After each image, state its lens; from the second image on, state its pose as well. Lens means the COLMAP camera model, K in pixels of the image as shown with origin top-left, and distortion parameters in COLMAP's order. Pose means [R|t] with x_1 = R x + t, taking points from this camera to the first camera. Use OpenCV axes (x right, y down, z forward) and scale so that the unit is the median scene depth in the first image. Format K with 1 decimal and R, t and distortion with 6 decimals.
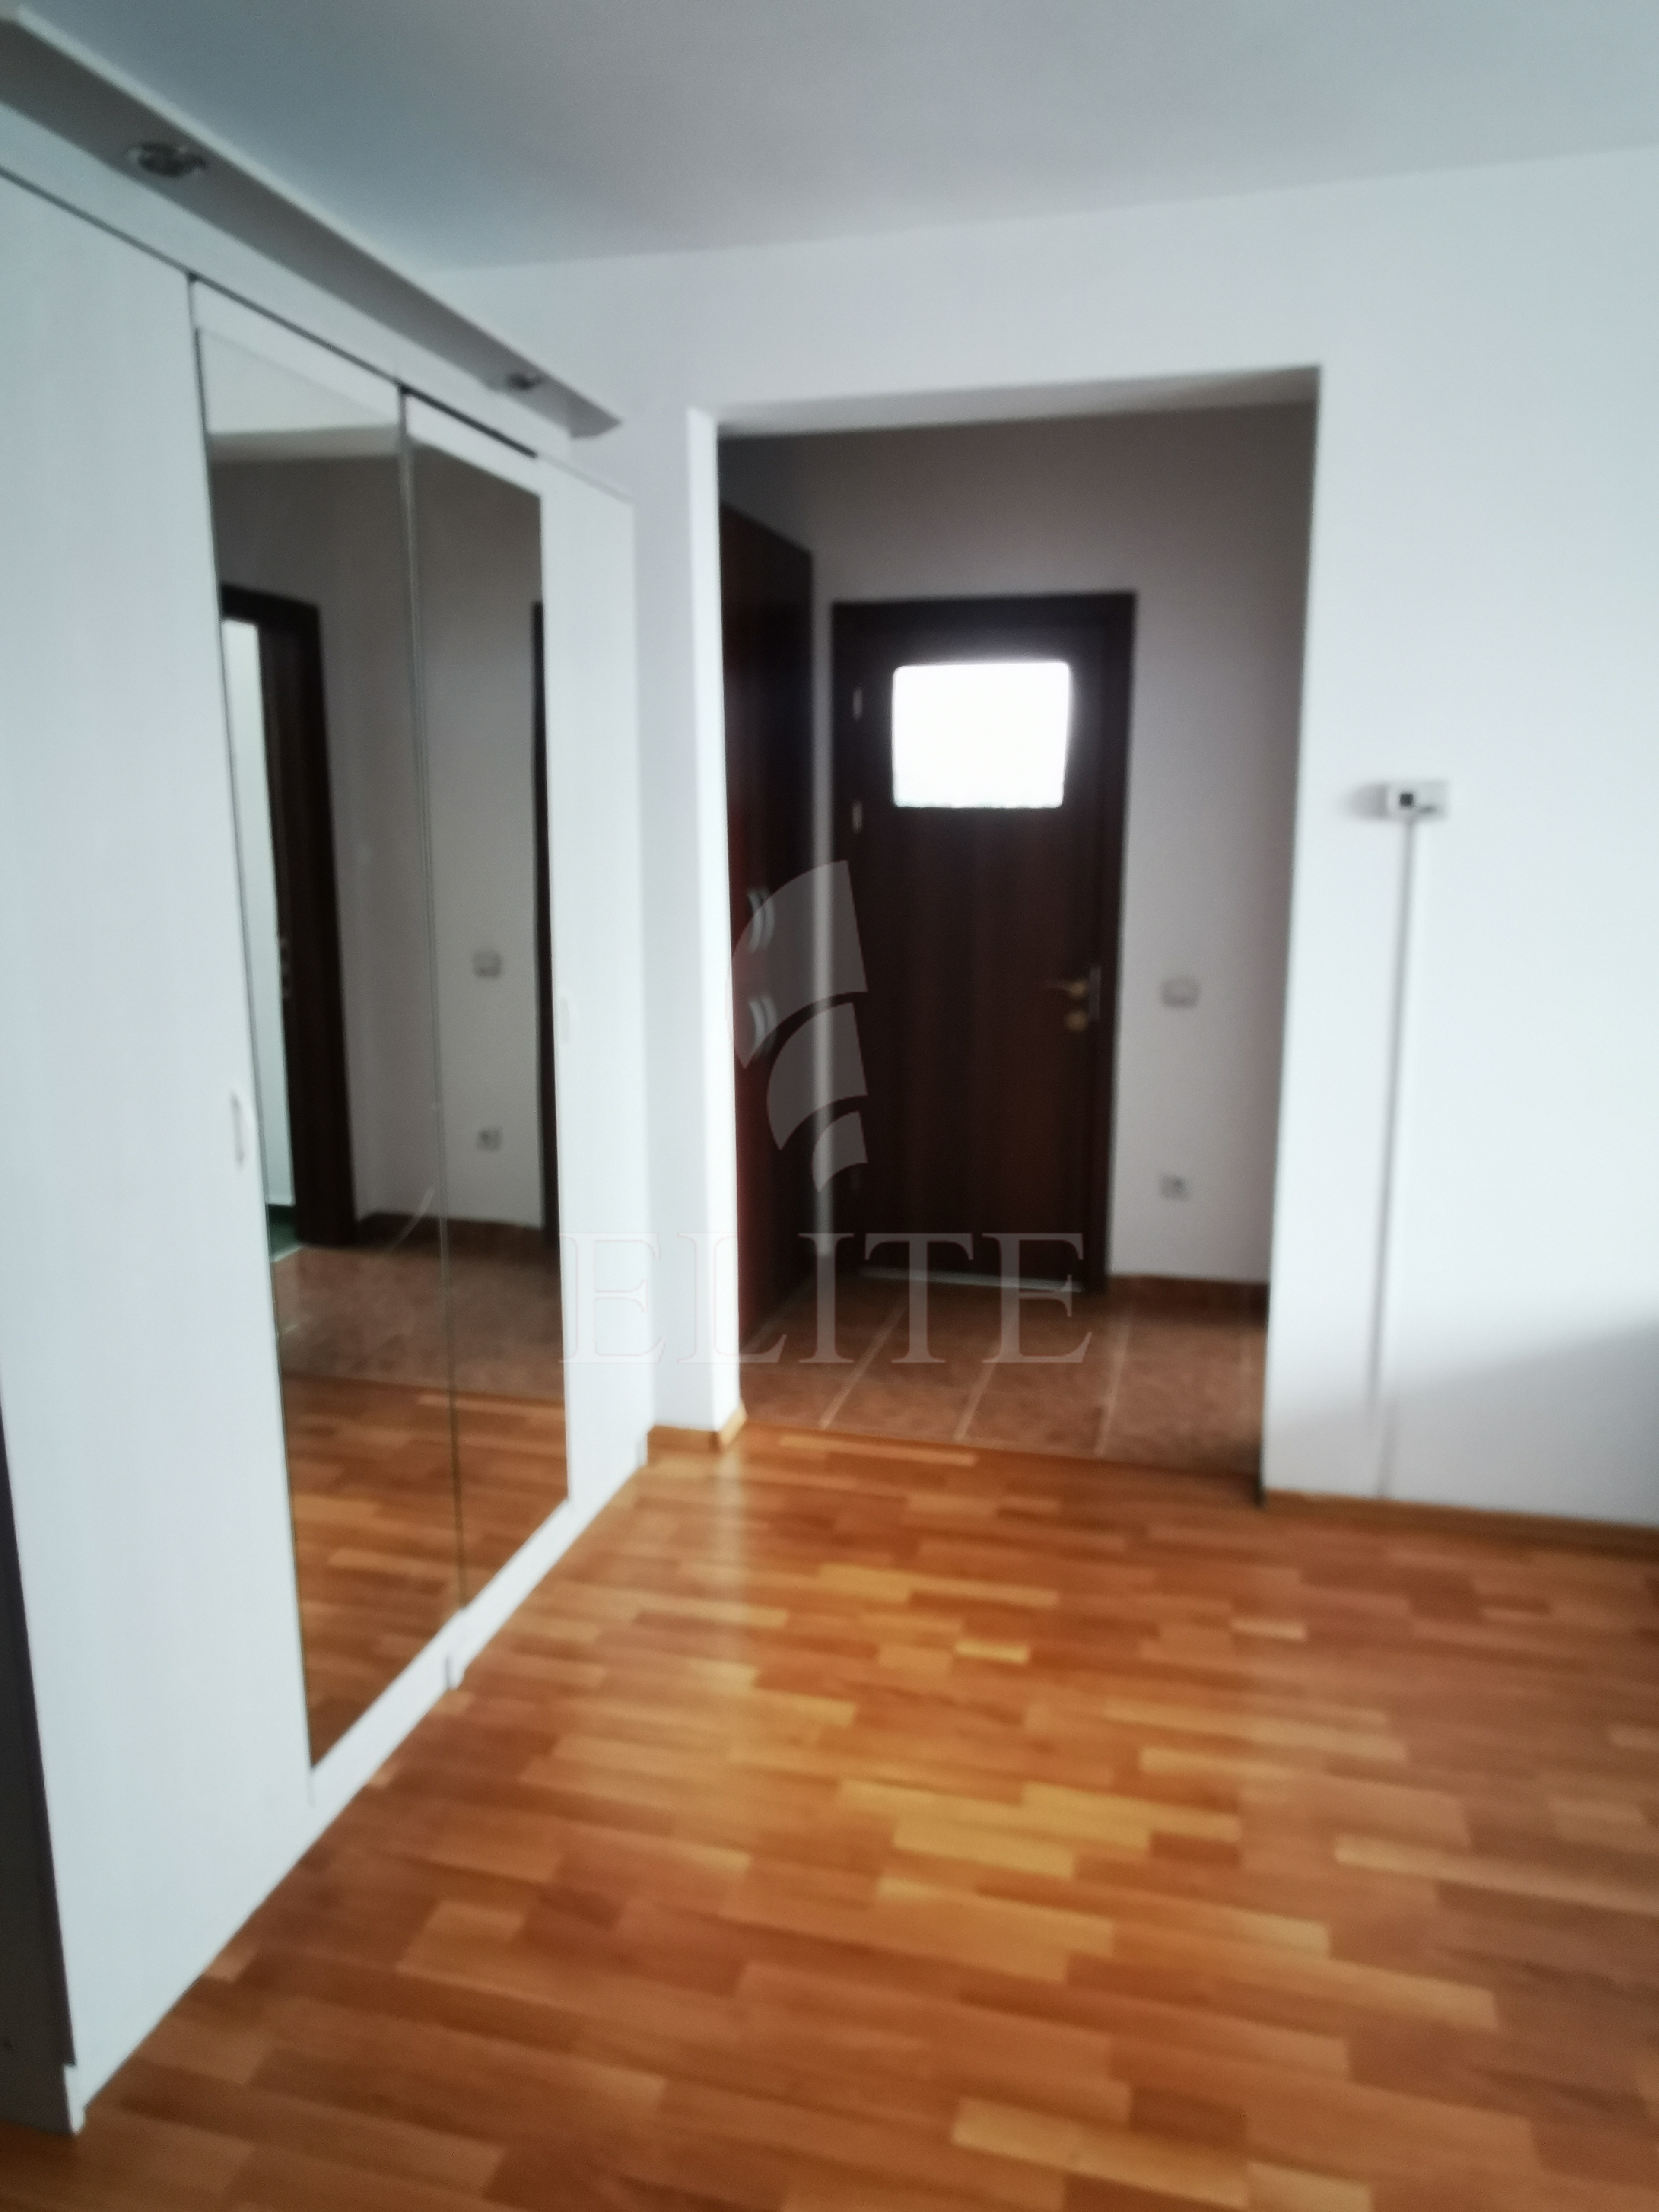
lens RADIAL K [[1485.6, 0, 829.5], [0, 1485.6, 1106.0], [0, 0, 1]] dist [-0.006318, 0.039969]
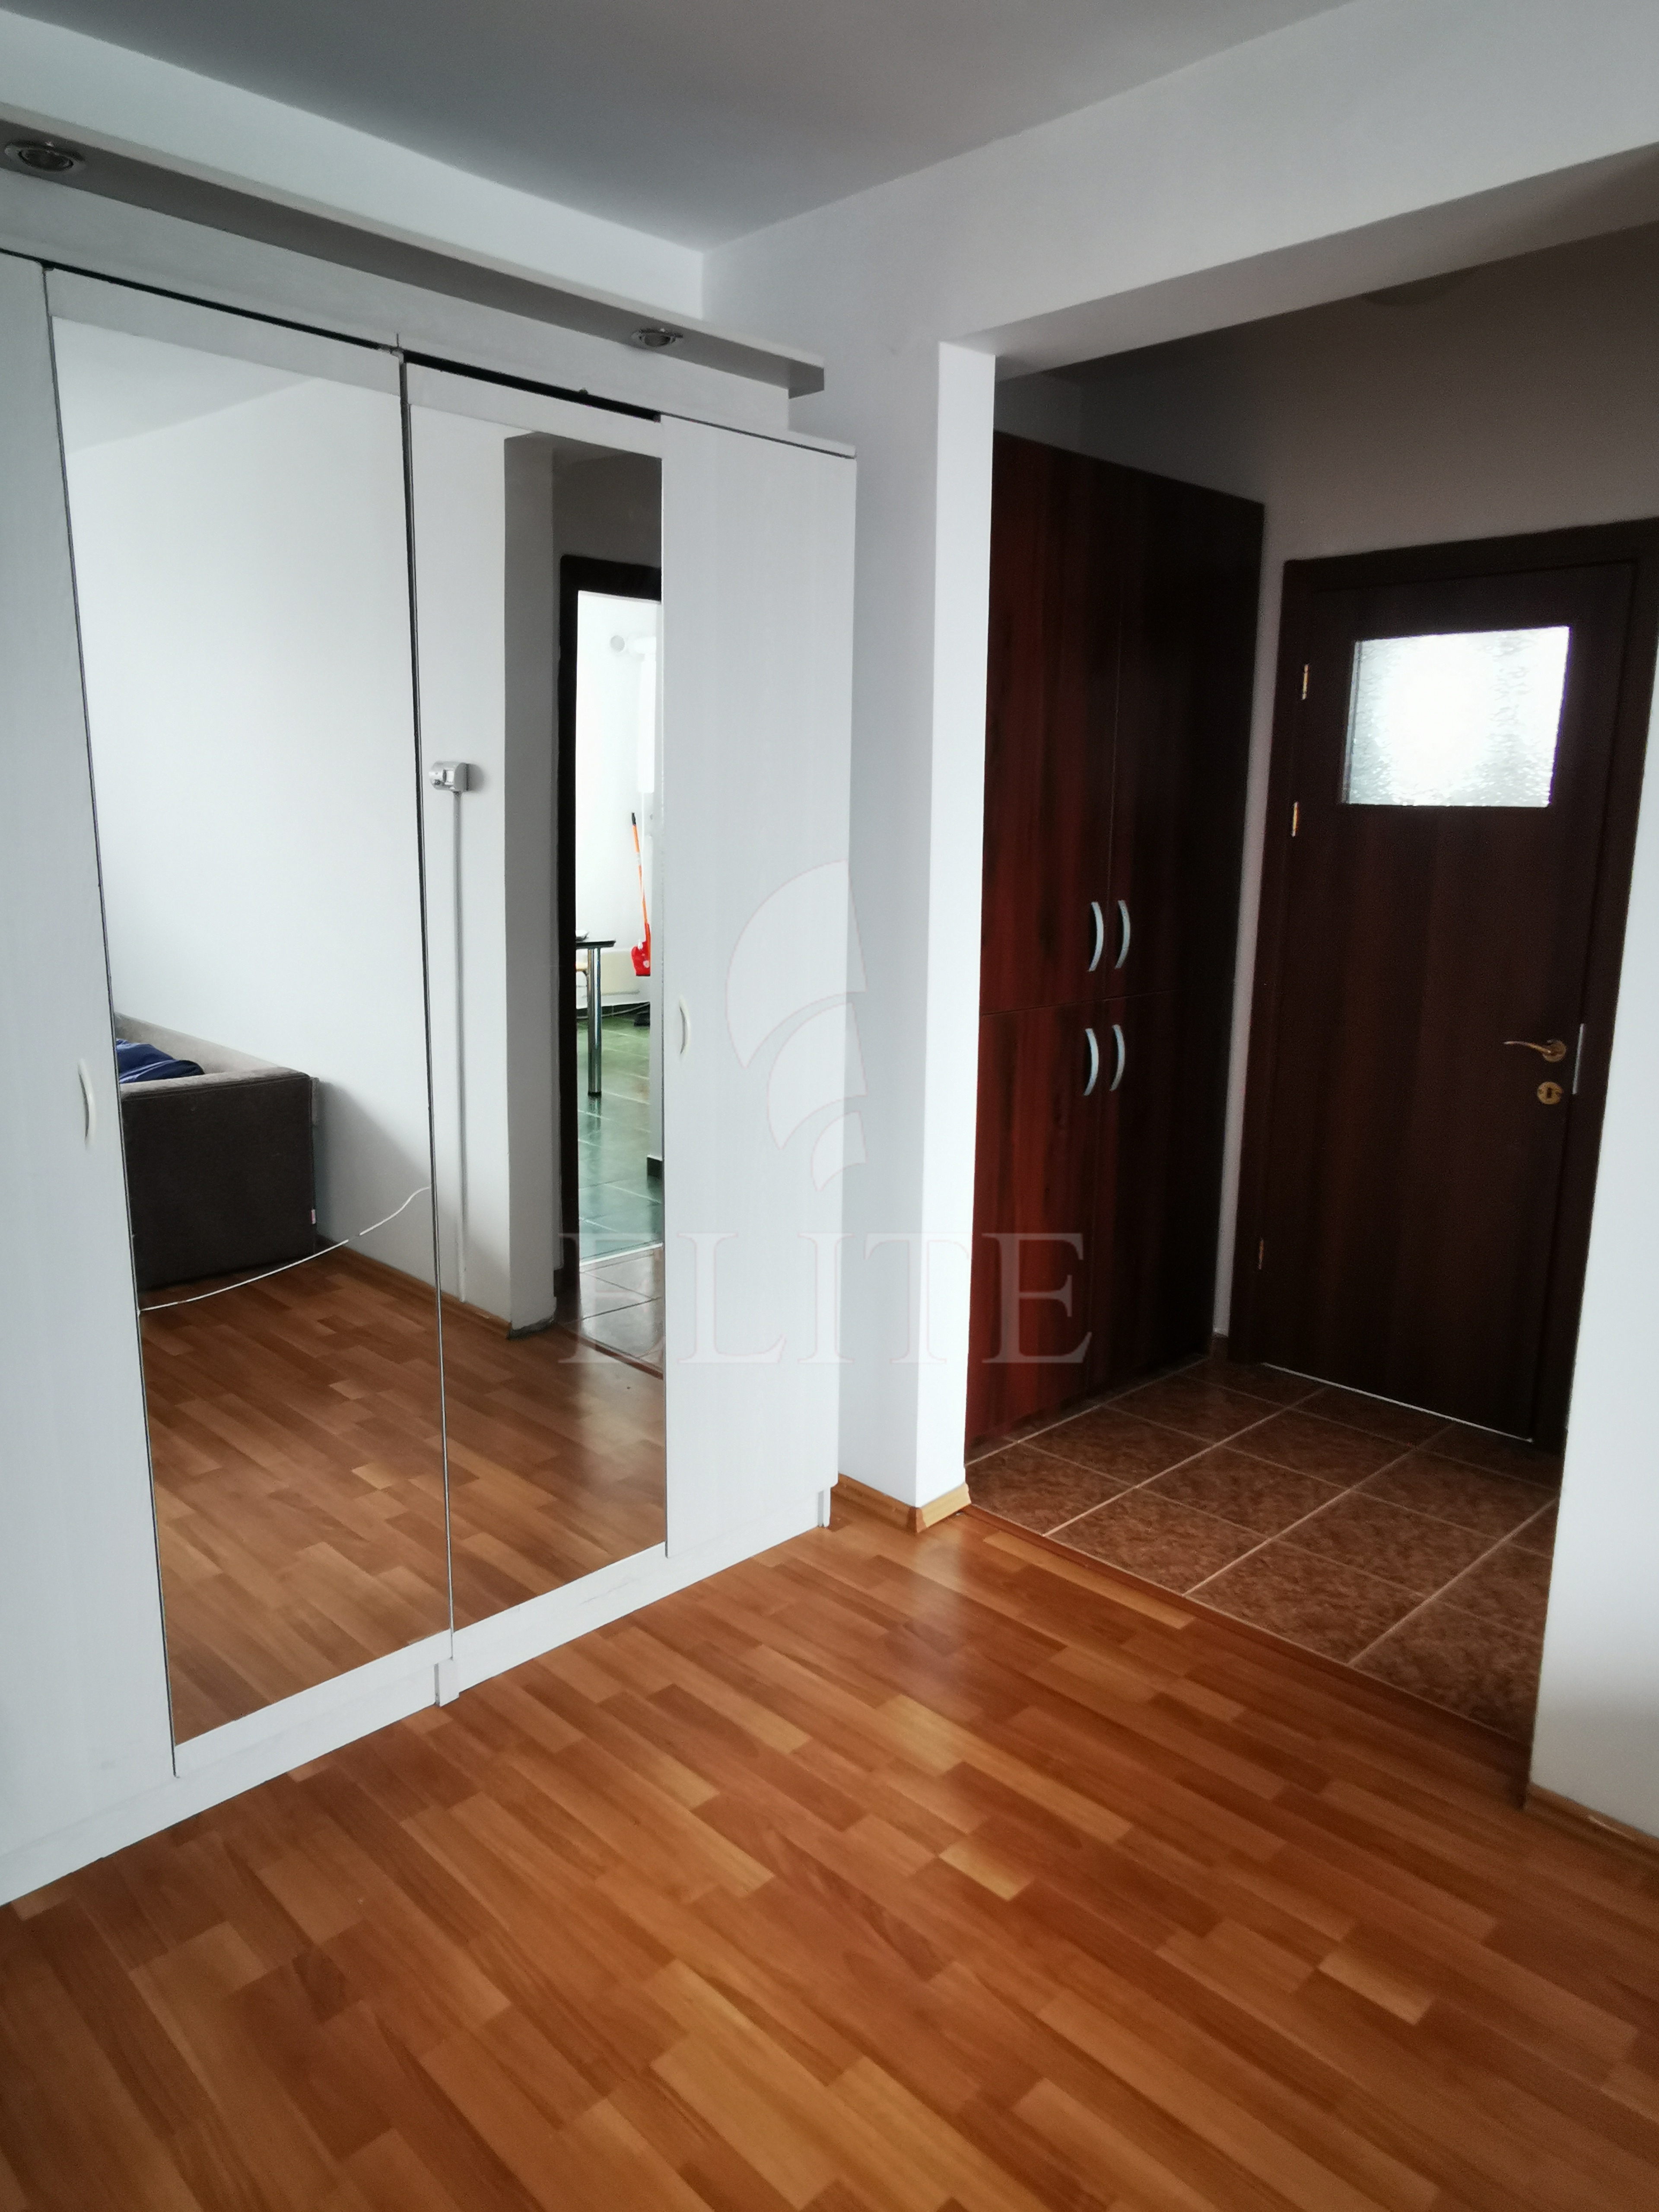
lens RADIAL K [[1495.8, 0, 829.5], [0, 1495.8, 1106.0], [0, 0, 1]] dist [-0.002292, 0.023178]
pose [[0.859992, 0.109154, -0.498497, 0.368372], [-0.113489, 0.993302, 0.021713, -0.040876], [0.497528, 0.037901, 0.866619, 0.242733]]
